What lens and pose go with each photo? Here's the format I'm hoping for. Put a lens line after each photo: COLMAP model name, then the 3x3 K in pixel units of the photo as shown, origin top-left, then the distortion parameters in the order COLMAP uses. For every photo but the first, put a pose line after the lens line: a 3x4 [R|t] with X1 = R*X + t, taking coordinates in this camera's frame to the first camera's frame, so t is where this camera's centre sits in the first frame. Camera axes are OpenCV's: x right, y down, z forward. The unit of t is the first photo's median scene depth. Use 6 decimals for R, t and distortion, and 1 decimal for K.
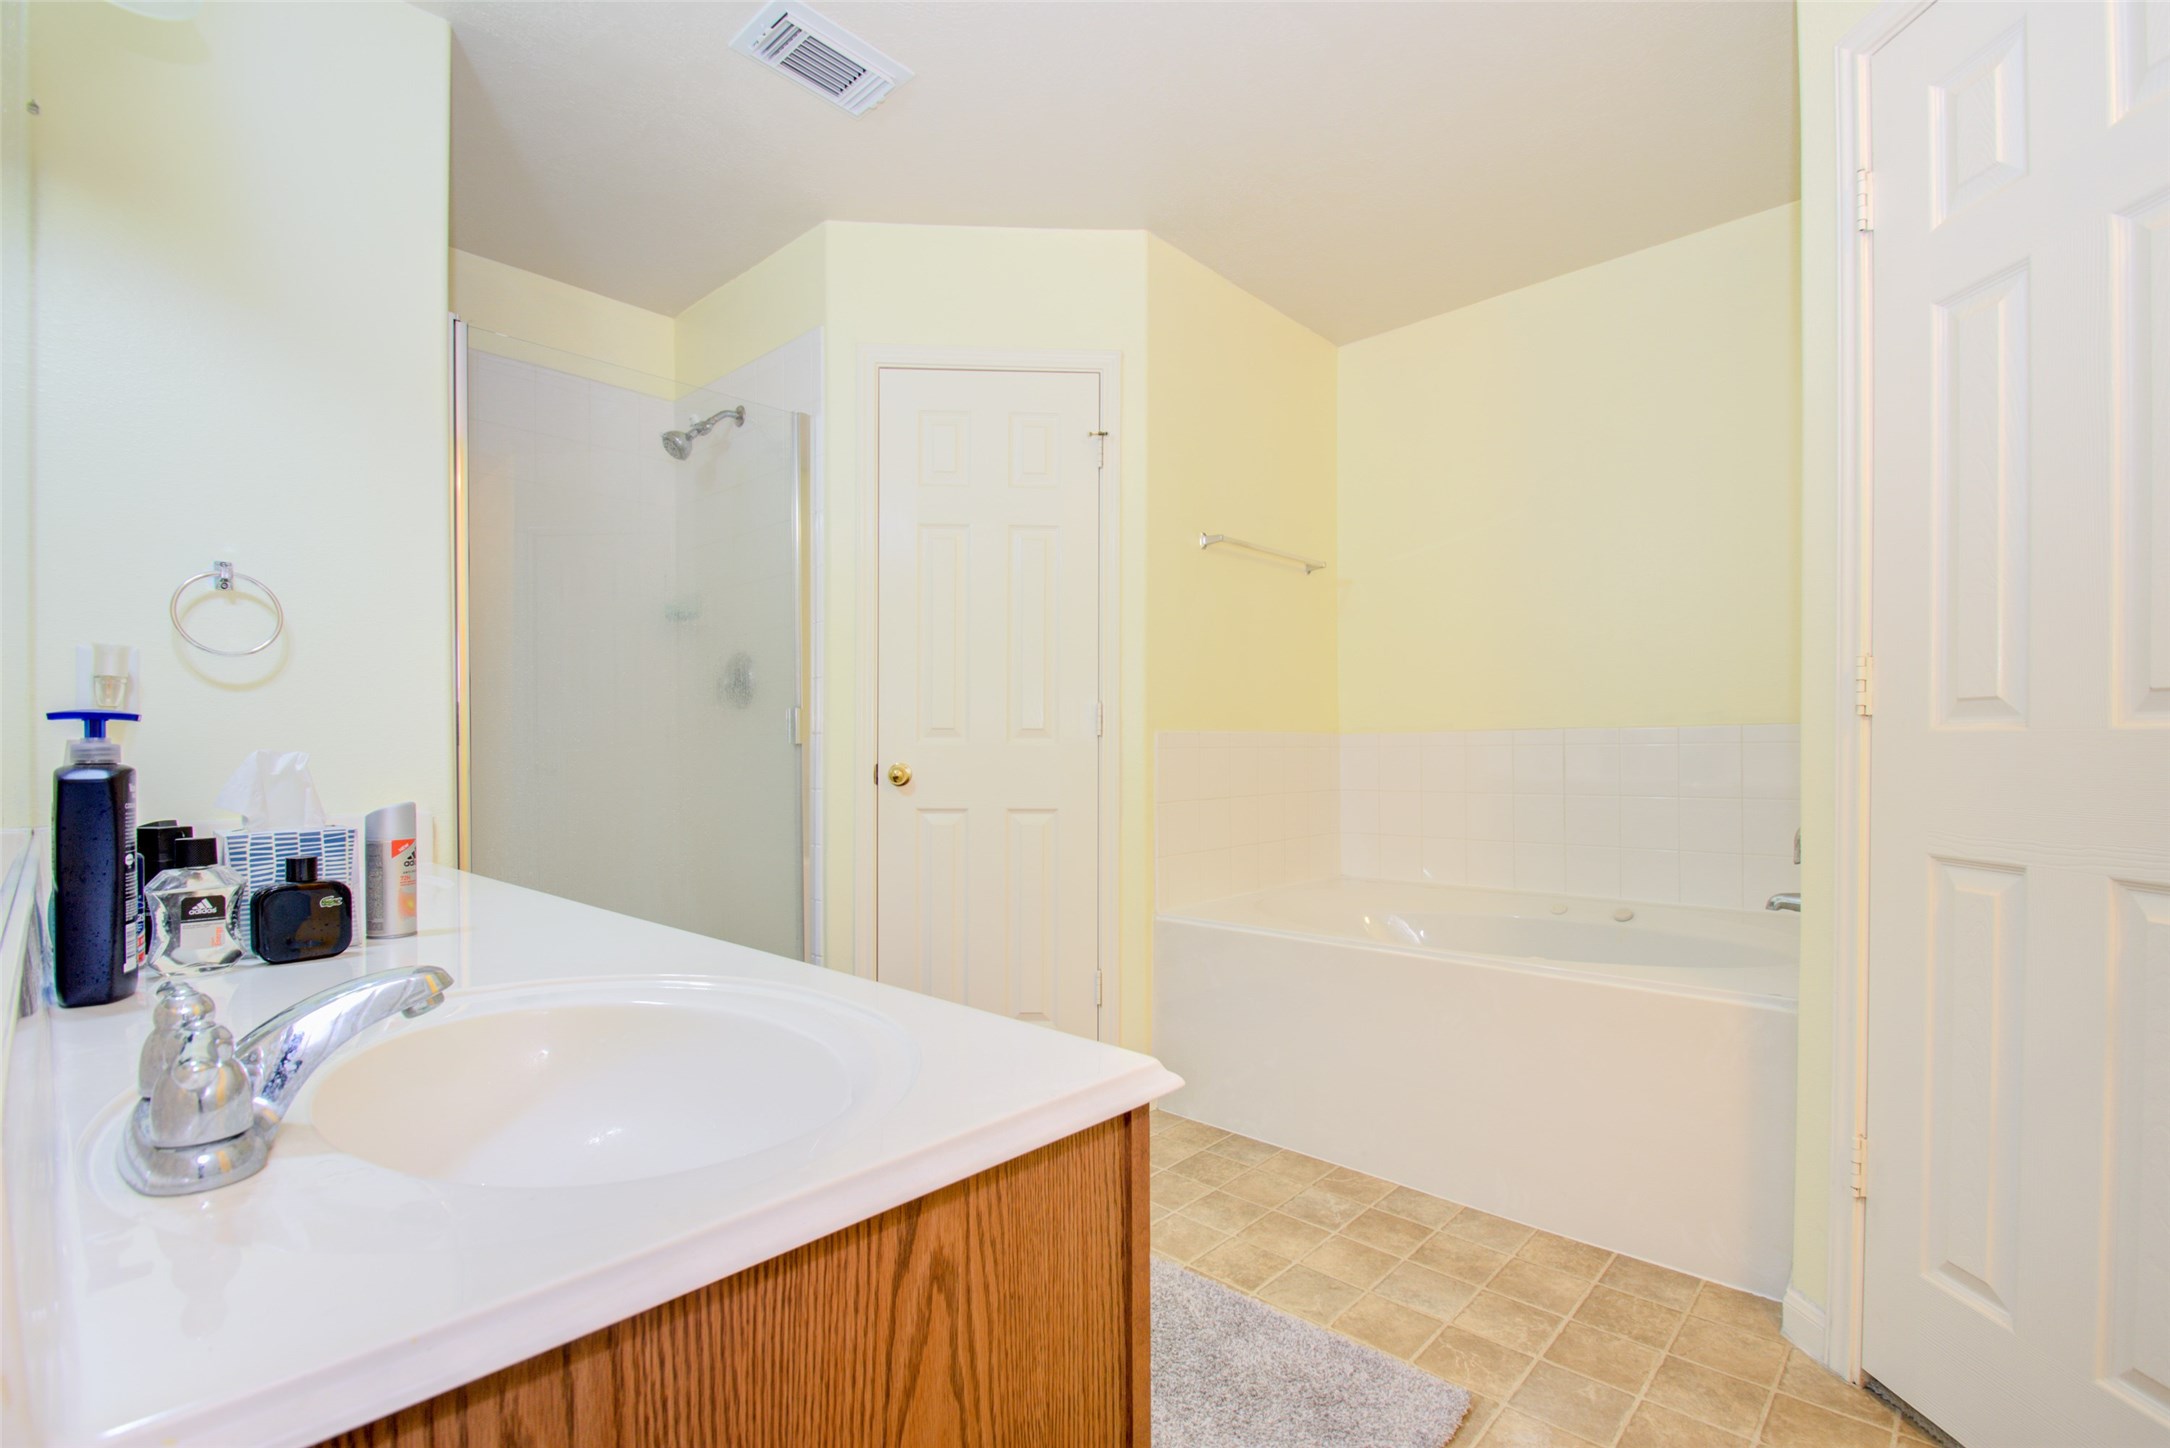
lens RADIAL K [[979.7, 0, 1116.3], [0, 979.7, 763.5], [0, 0, 1]] dist [0.012607, -0.011929]
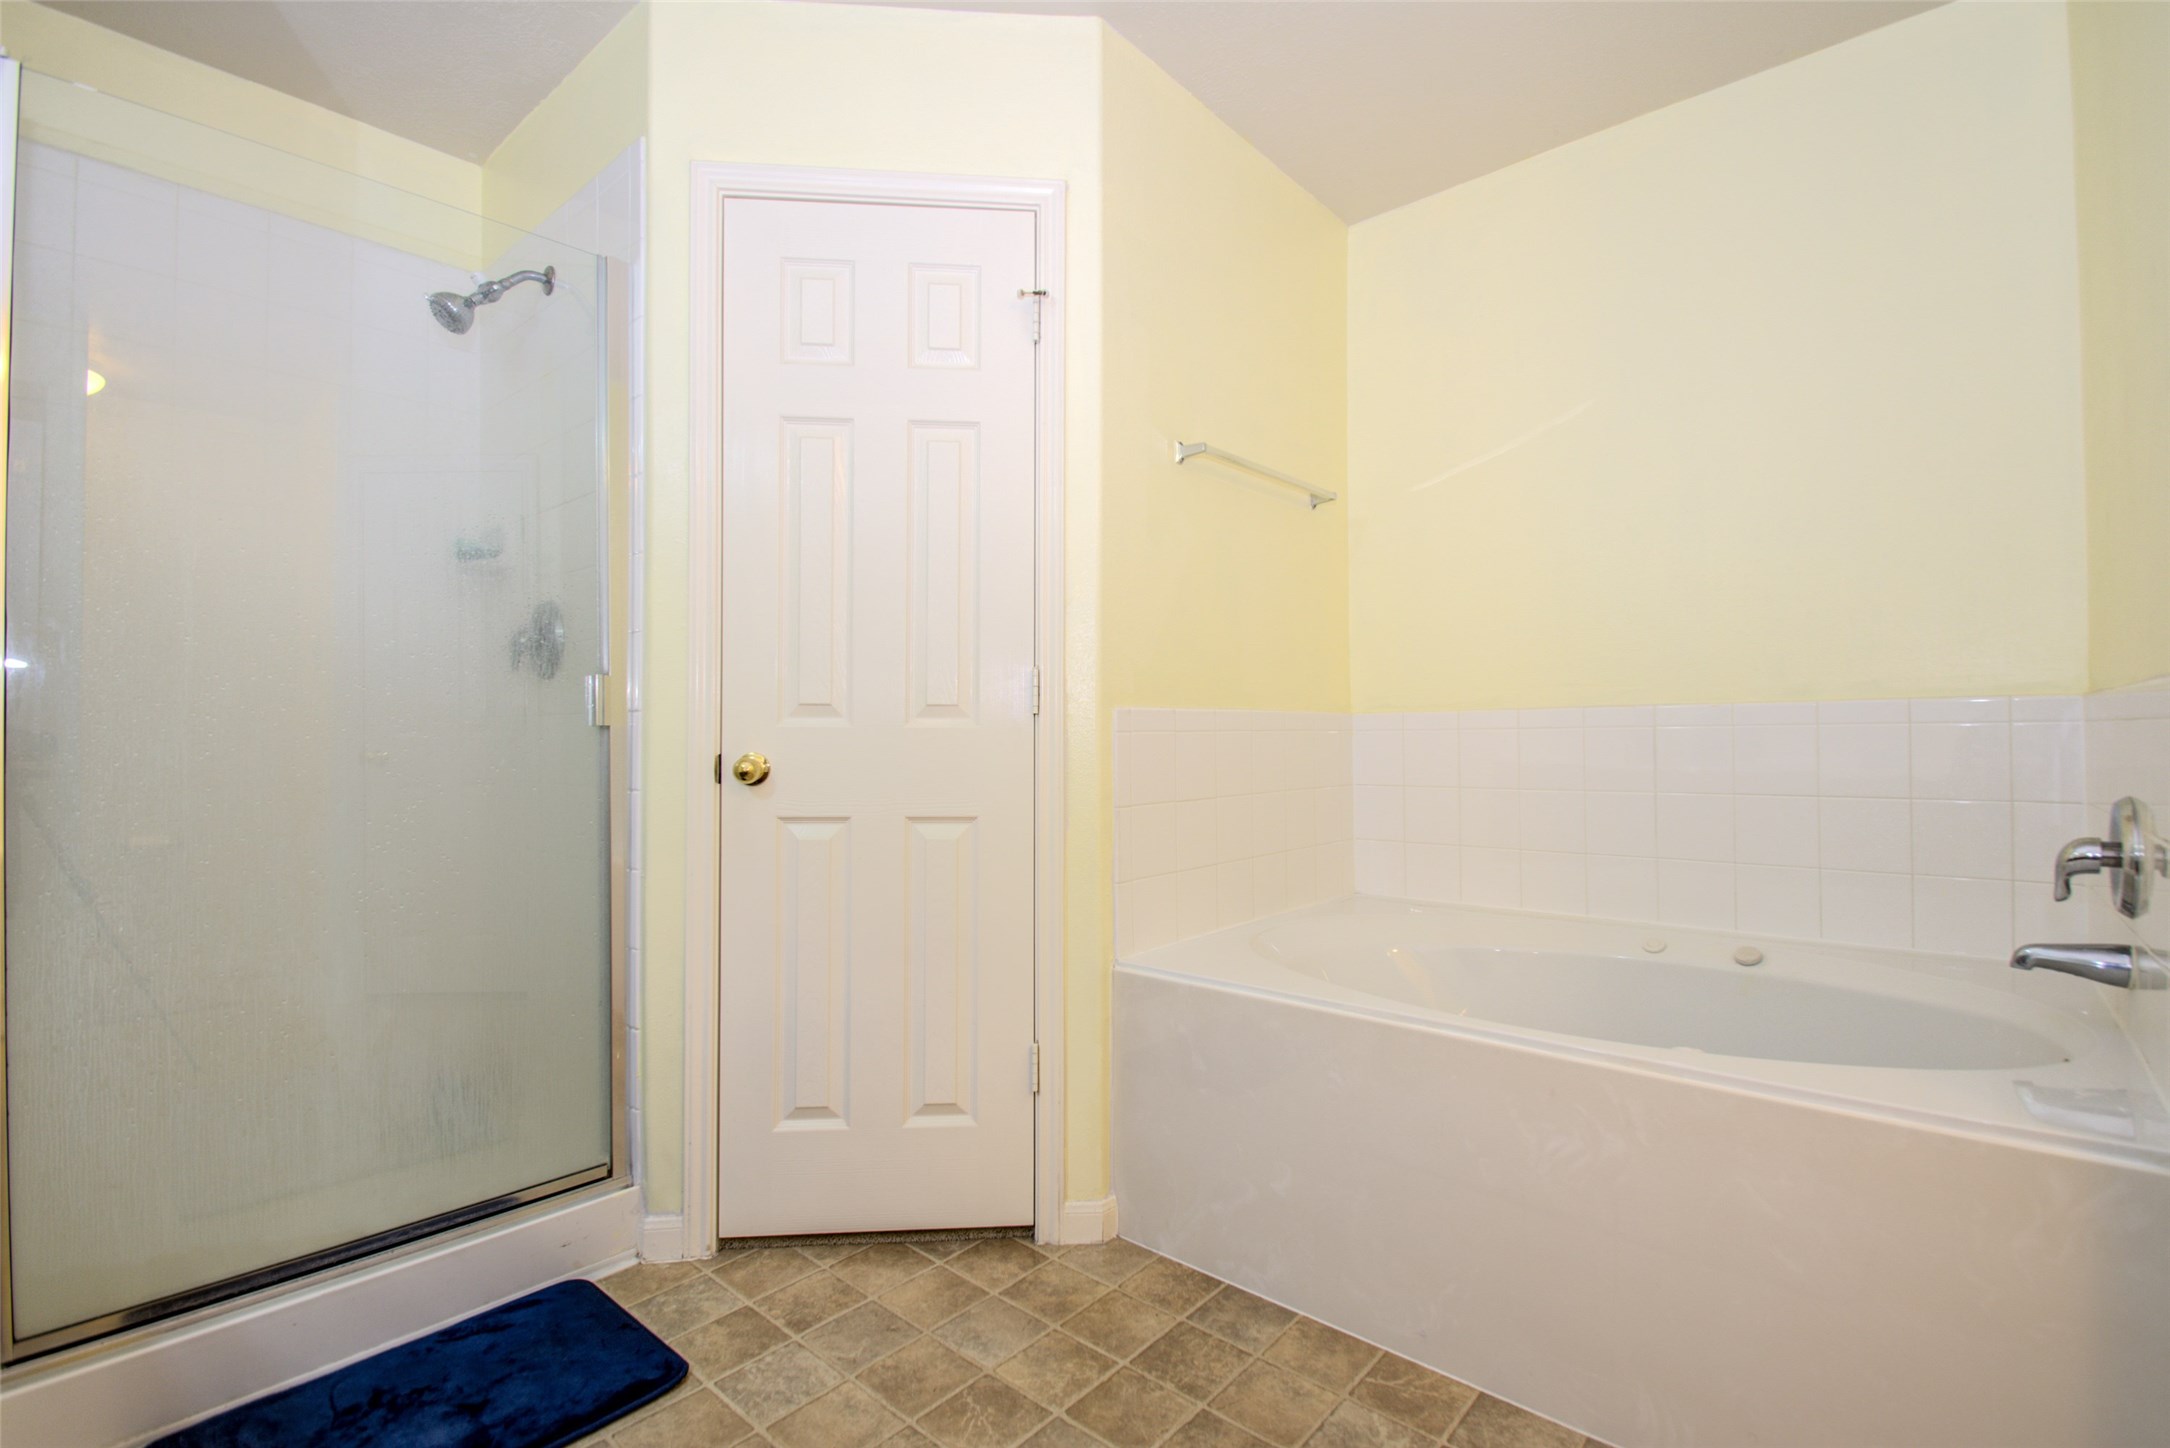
lens RADIAL K [[979.7, 0, 1114.7], [0, 979.7, 729.5], [0, 0, 1]] dist [0.012607, -0.011929]
pose [[0.999699, -0.001443, 0.024497, 0.023564], [0.001868, 0.999848, -0.017342, -0.005034], [-0.024468, 0.017382, 0.999549, 0.293886]]
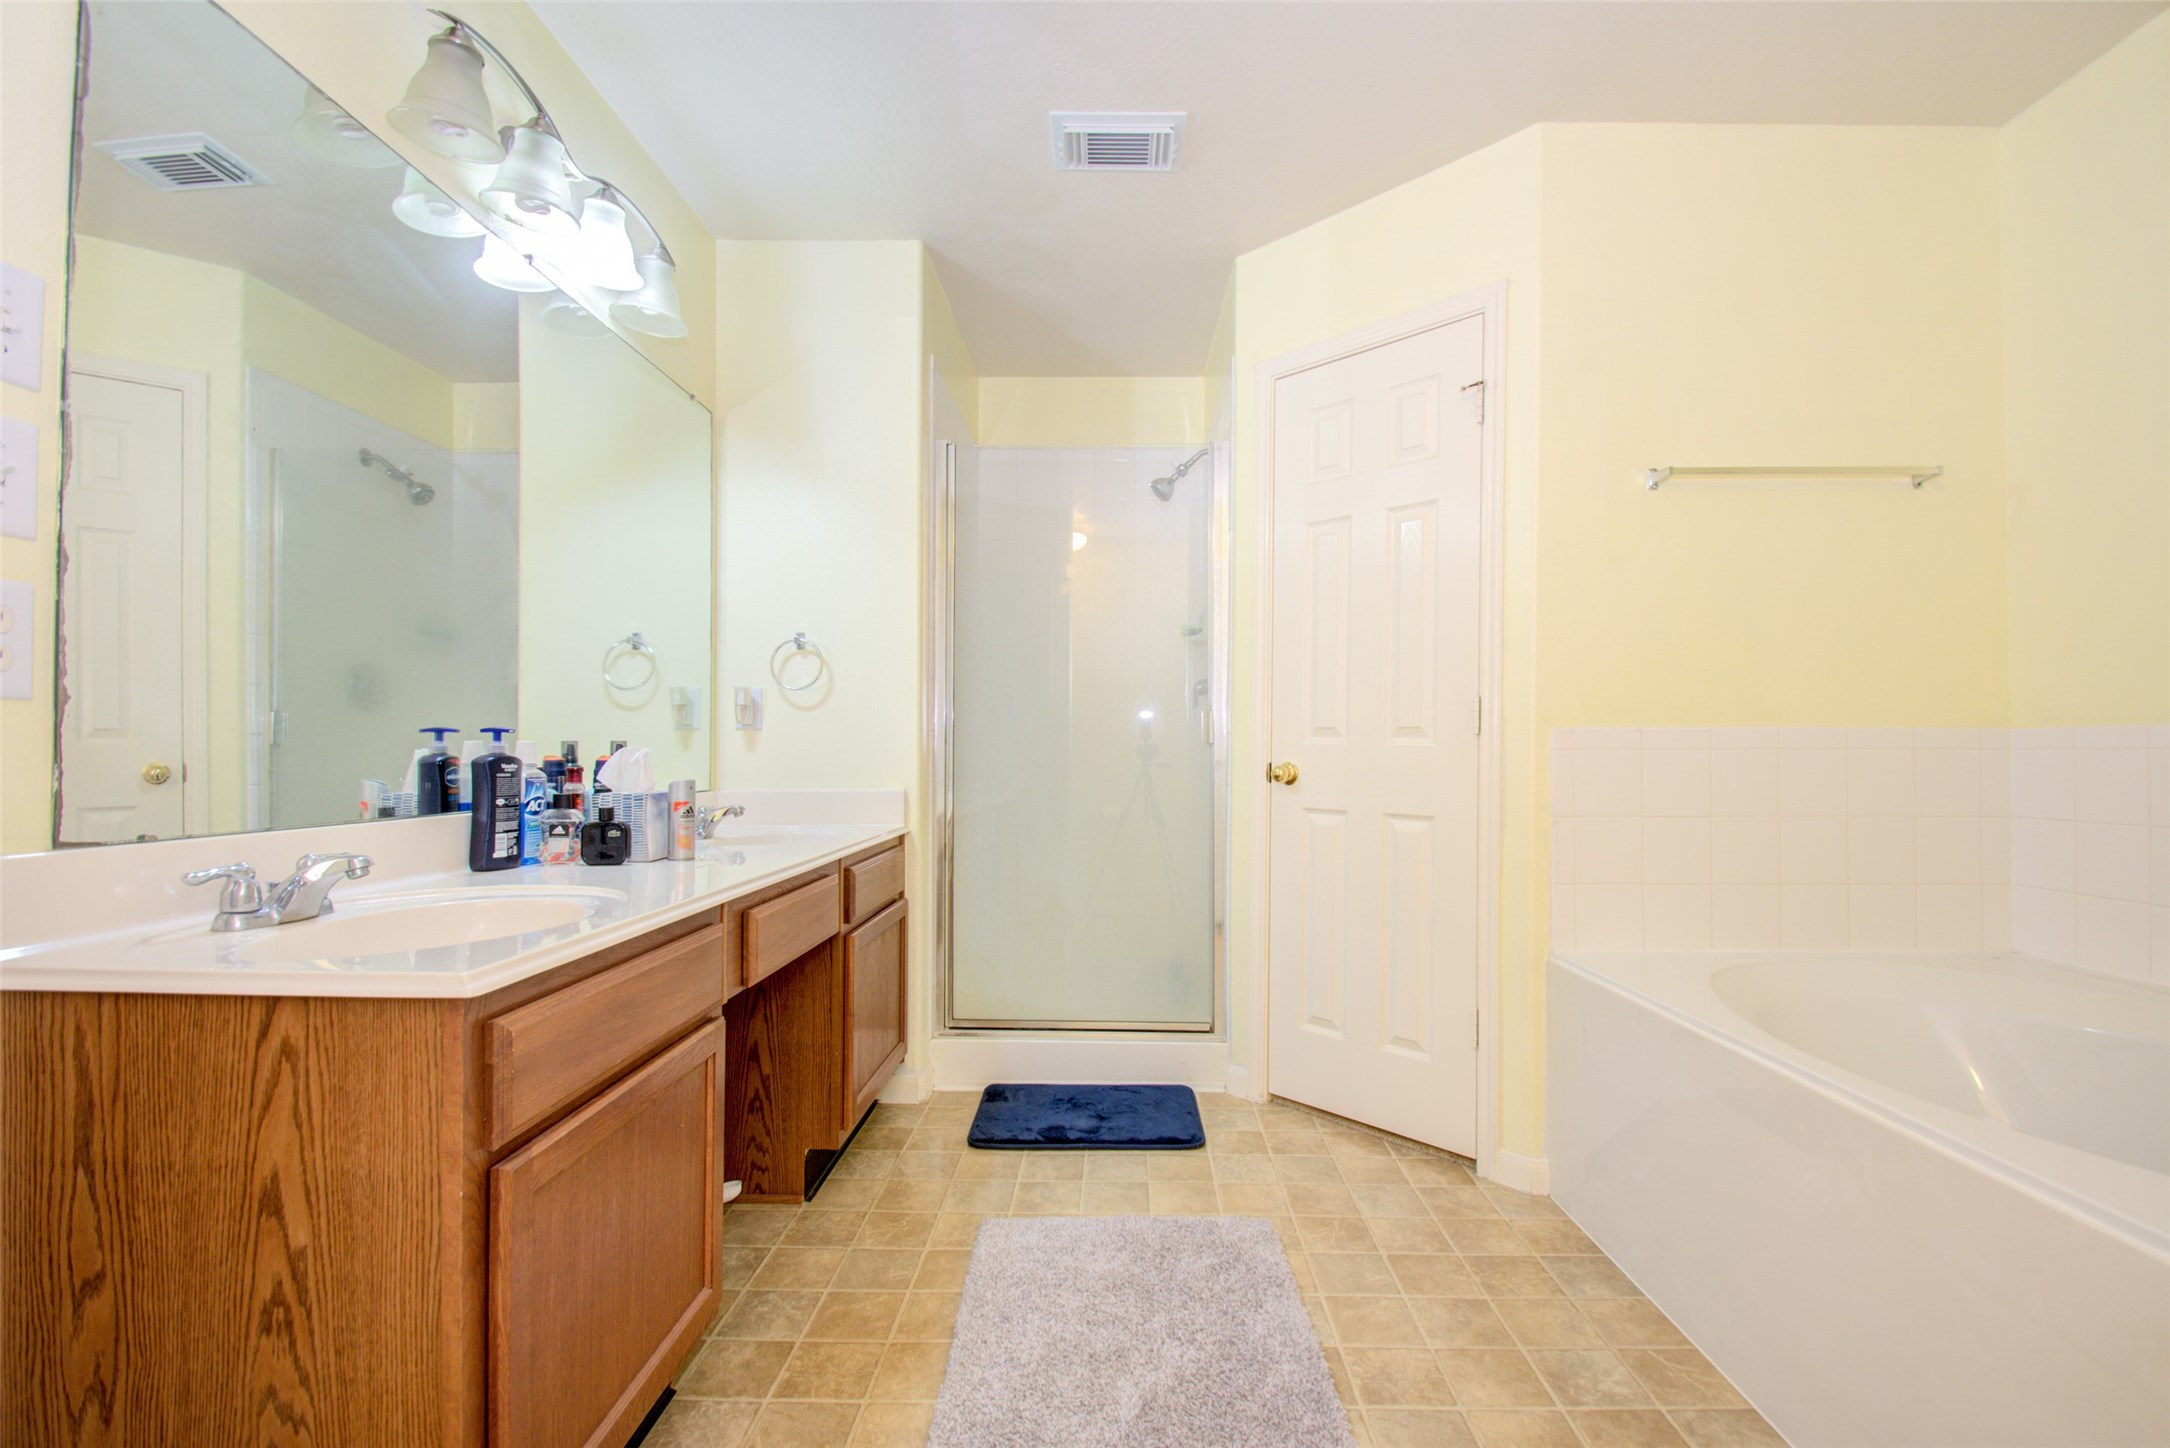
lens RADIAL K [[979.7, 0, 1110.2], [0, 979.7, 750.8], [0, 0, 1]] dist [0.012607, -0.011929]
pose [[0.655020, 0.006702, -0.755582, 0.437781], [-0.015593, 0.999868, -0.004649, -0.005199], [0.755451, 0.014827, 0.655038, 0.201394]]
